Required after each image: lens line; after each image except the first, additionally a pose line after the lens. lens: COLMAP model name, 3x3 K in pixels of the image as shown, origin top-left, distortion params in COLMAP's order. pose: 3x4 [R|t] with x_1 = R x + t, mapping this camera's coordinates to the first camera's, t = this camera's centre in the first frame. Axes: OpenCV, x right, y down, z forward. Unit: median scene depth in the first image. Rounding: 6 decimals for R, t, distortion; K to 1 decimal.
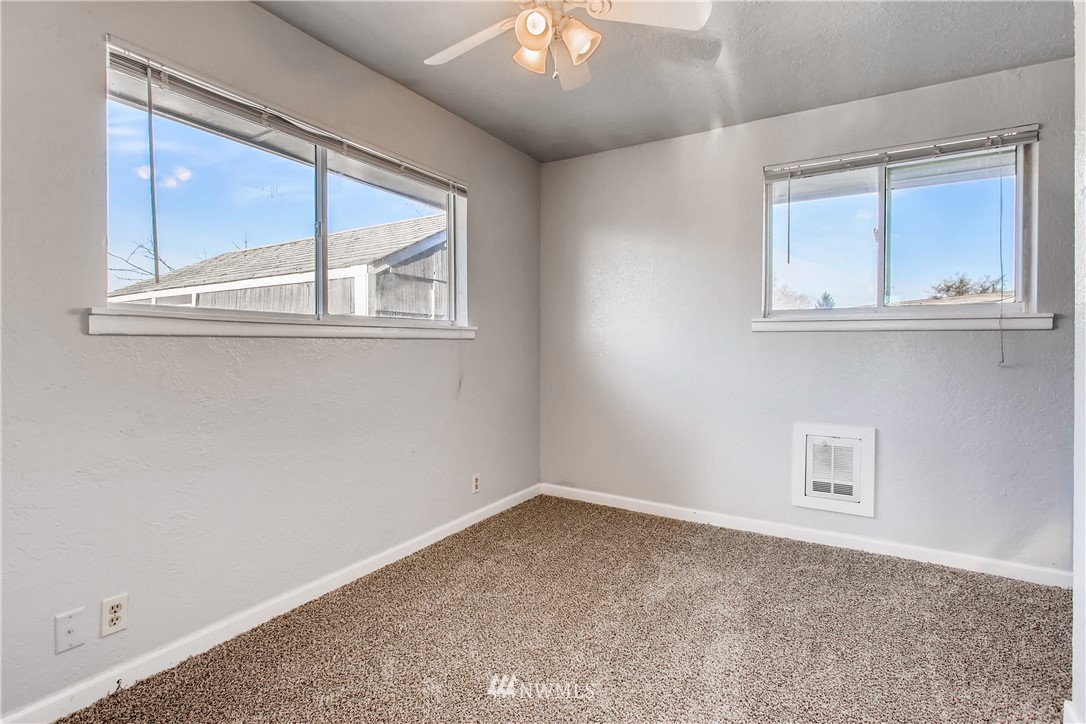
lens RADIAL K [[516.6, 0, 541.1], [0, 516.6, 334.6], [0, 0, 1]] dist [-0.023708, -0.000151]
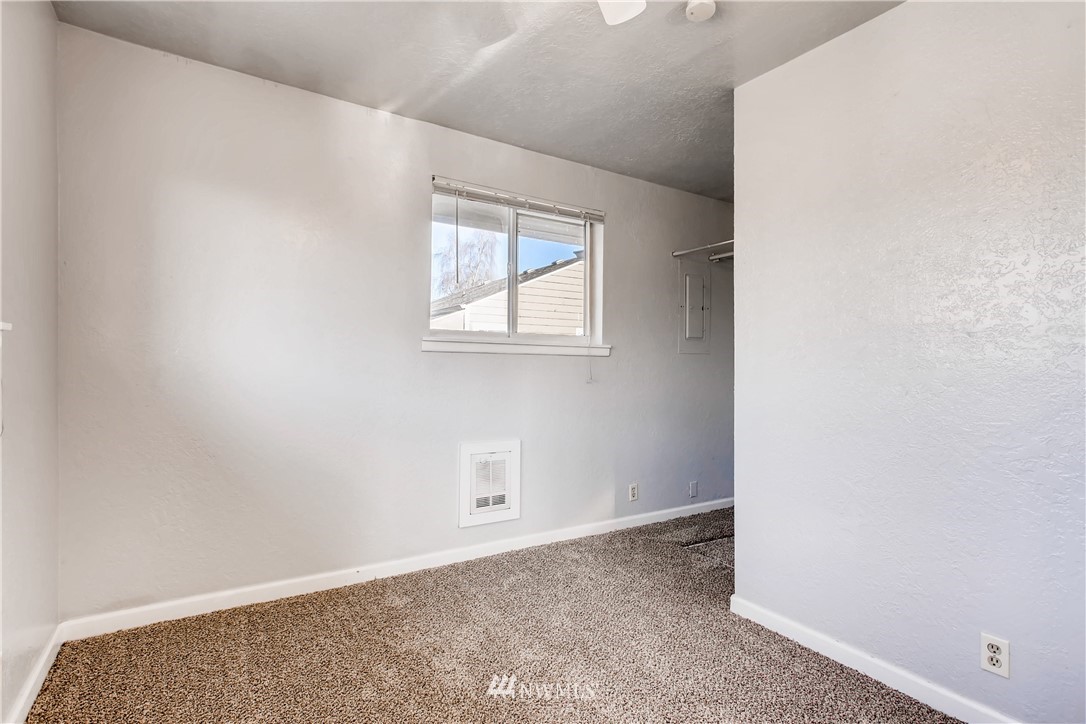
lens RADIAL K [[527.8, 0, 539.5], [0, 527.8, 358.4], [0, 0, 1]] dist [-0.004010, 0.001131]
pose [[0.434397, 0.011080, 0.900653, -0.377230], [-0.028927, 0.999580, 0.001655, -0.000895], [-0.900257, -0.026772, 0.434535, 0.439213]]
